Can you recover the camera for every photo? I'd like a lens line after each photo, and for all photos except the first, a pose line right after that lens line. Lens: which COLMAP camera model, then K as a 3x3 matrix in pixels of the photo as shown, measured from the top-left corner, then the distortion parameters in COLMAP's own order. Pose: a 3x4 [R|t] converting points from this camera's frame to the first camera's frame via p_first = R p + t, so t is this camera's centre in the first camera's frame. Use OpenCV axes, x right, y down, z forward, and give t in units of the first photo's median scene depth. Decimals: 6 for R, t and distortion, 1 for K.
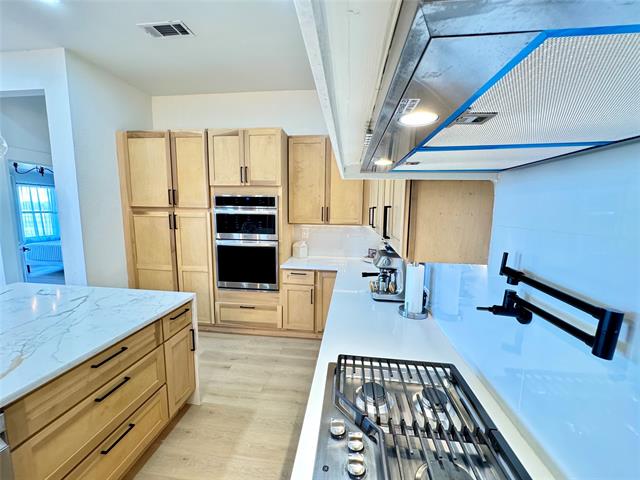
lens RADIAL K [[255.2, 0, 320.0], [0, 255.2, 240.0], [0, 0, 1]] dist [-0.004390, -0.000145]
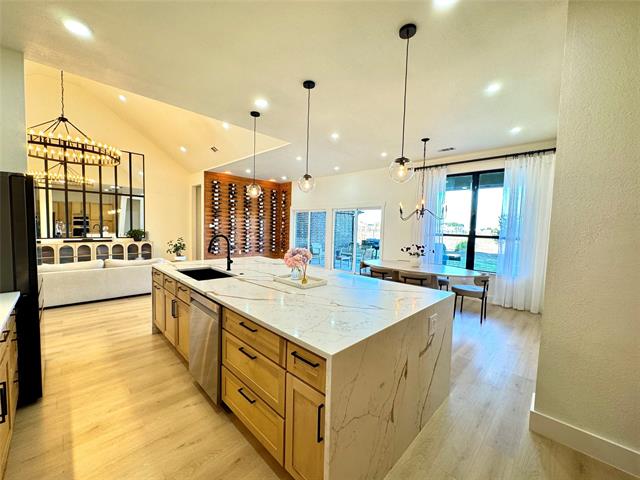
lens RADIAL K [[258.1, 0, 320.0], [0, 258.1, 240.0], [0, 0, 1]] dist [0.000861, 0.000182]
pose [[-0.606568, 0.014648, -0.794897, -0.009270], [-0.136535, 0.983057, 0.122302, -0.077361], [0.783220, 0.182715, -0.594291, 0.867448]]
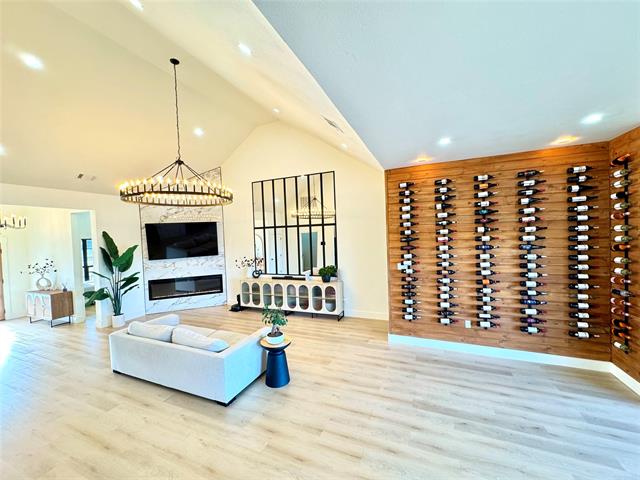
lens RADIAL K [[255.2, 0, 320.0], [0, 255.2, 240.0], [0, 0, 1]] dist [-0.004390, -0.000145]
pose [[-0.963891, 0.013541, 0.265951, -1.549014], [0.053106, 0.988420, 0.142145, -0.119841], [-0.260947, 0.151136, -0.953449, -0.281997]]
